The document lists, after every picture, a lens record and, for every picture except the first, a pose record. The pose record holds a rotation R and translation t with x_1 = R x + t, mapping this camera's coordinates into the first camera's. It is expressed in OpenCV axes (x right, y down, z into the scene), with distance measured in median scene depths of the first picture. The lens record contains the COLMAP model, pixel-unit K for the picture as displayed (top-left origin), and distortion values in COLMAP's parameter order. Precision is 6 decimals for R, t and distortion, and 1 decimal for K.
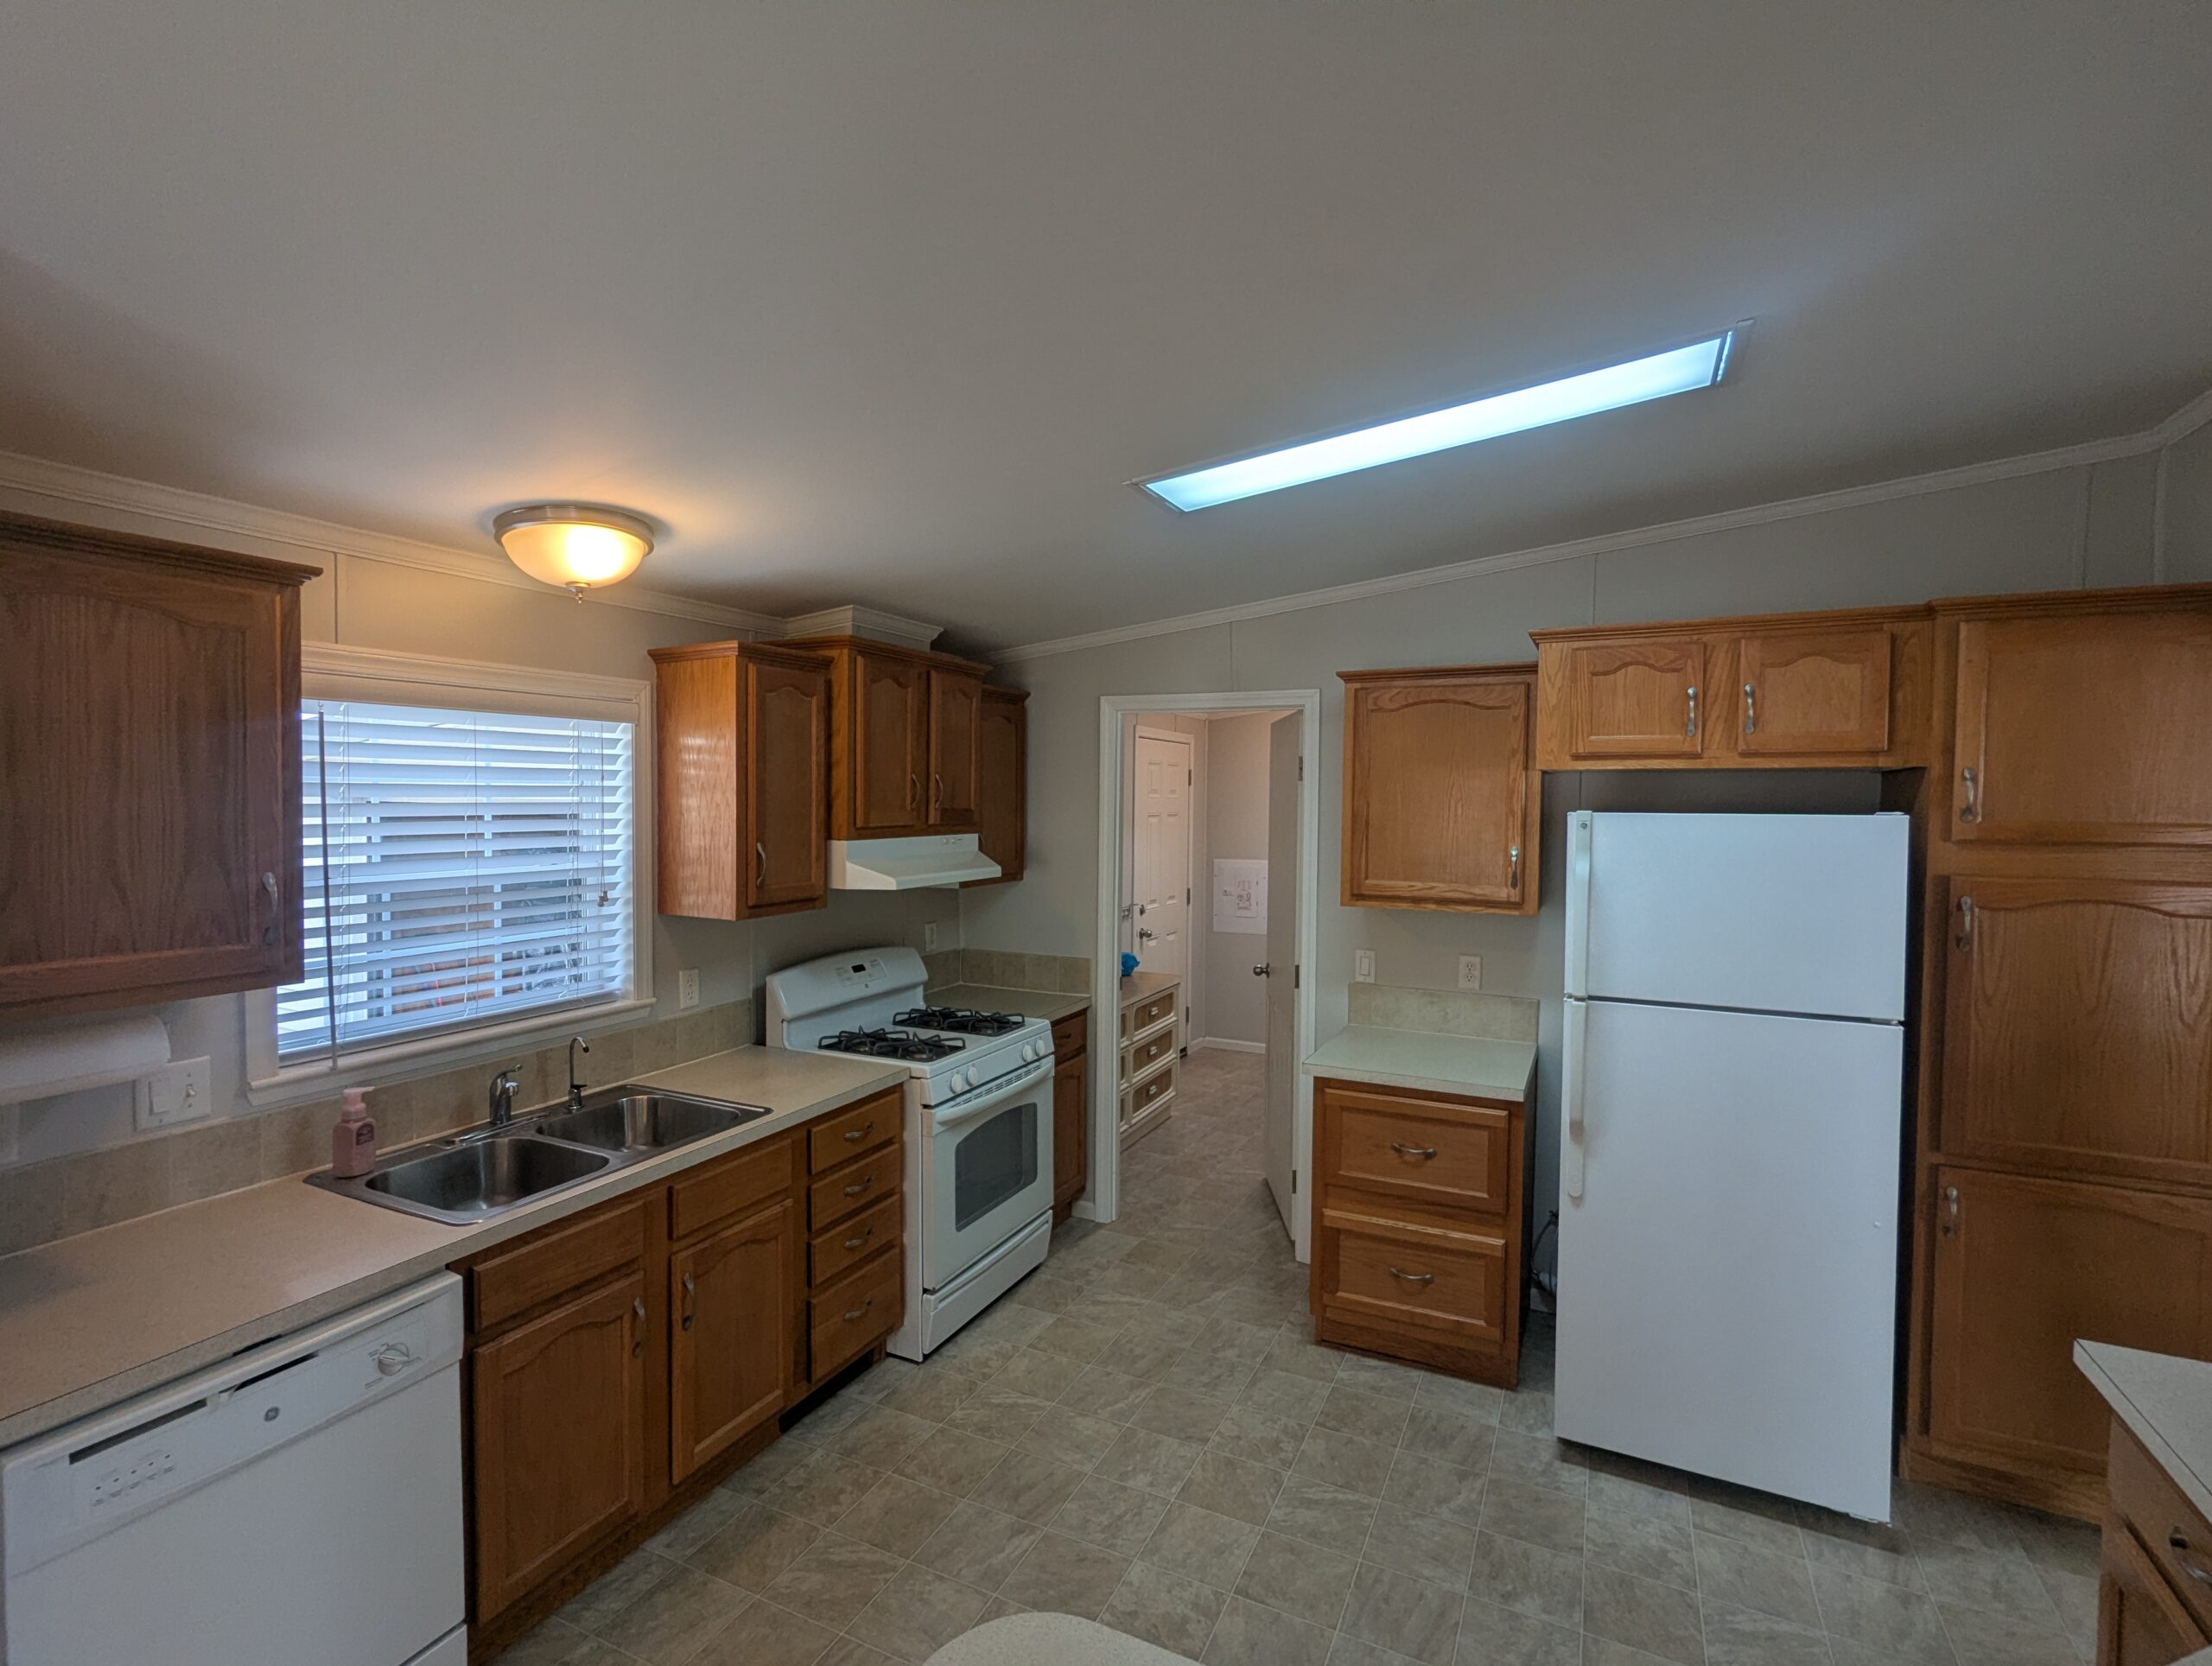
lens RADIAL K [[1050.6, 0, 1106.0], [0, 1050.6, 833.0], [0, 0, 1]] dist [-0.001447, 0.001343]
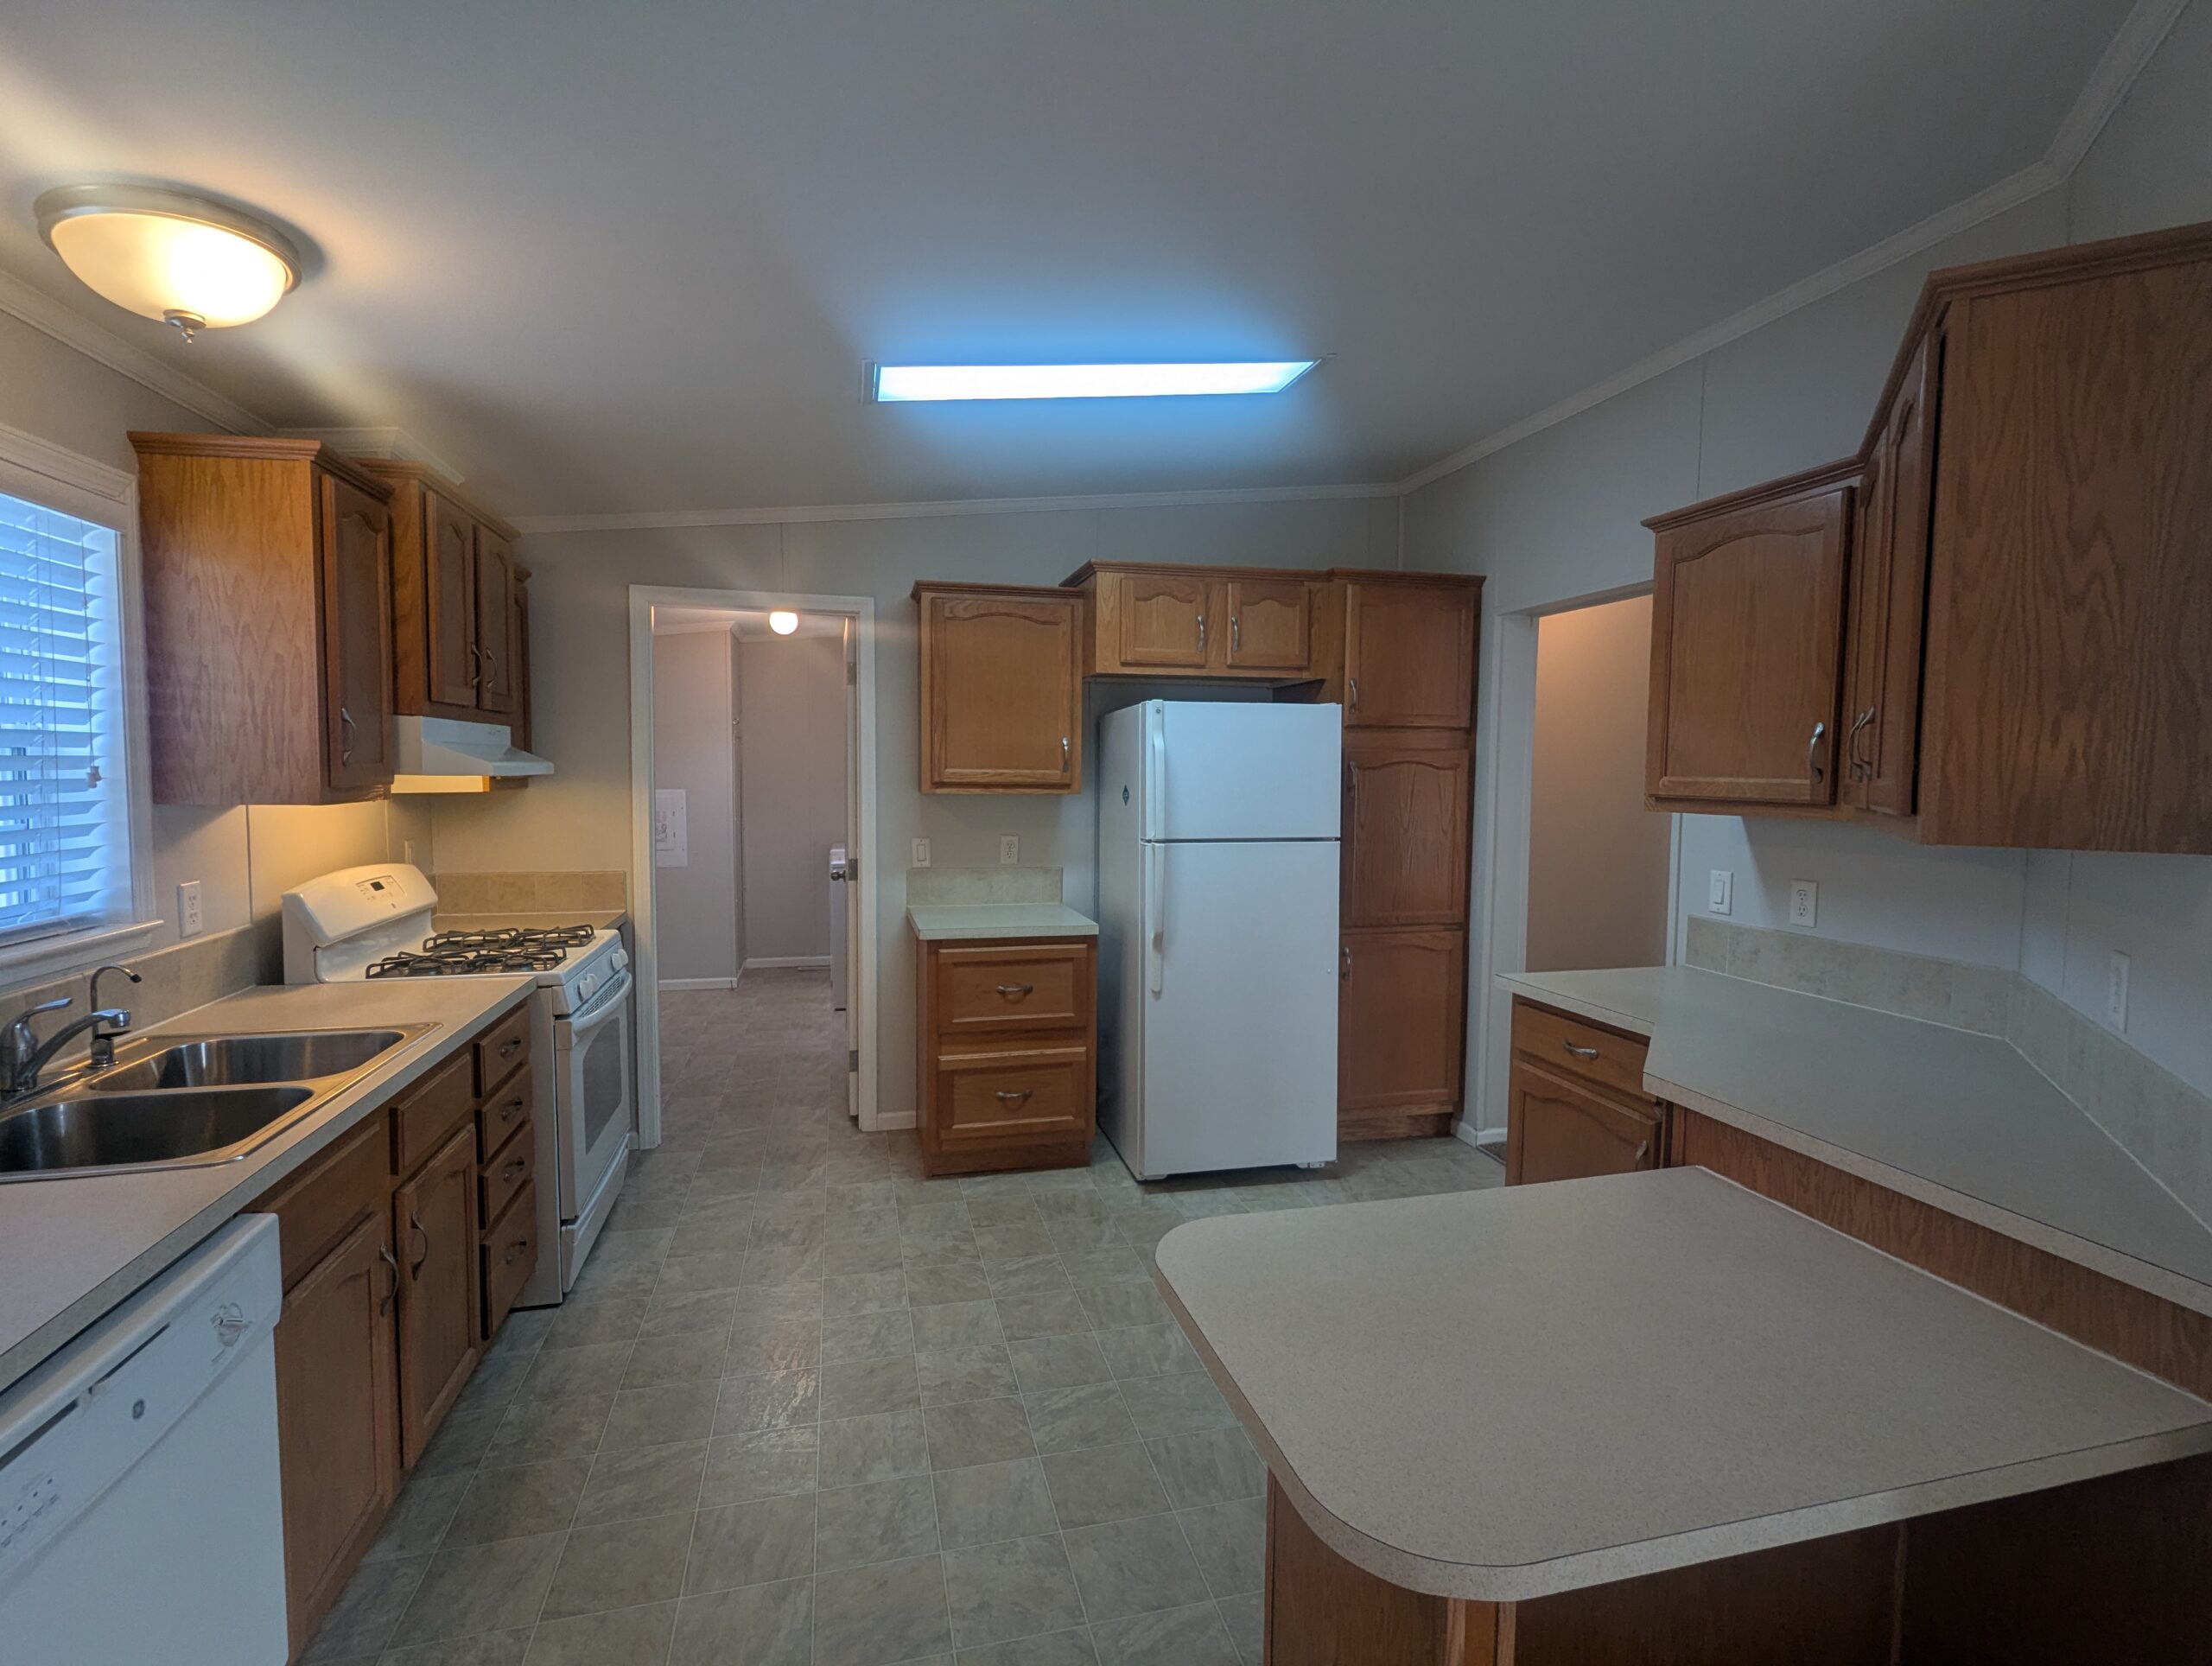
lens RADIAL K [[1050.6, 0, 1106.0], [0, 1050.6, 833.0], [0, 0, 1]] dist [-0.001447, 0.001343]
pose [[0.766148, -0.040278, 0.641400, -0.399048], [0.019265, 0.999025, 0.039724, 0.082524], [-0.642375, -0.018078, 0.766177, 0.027137]]
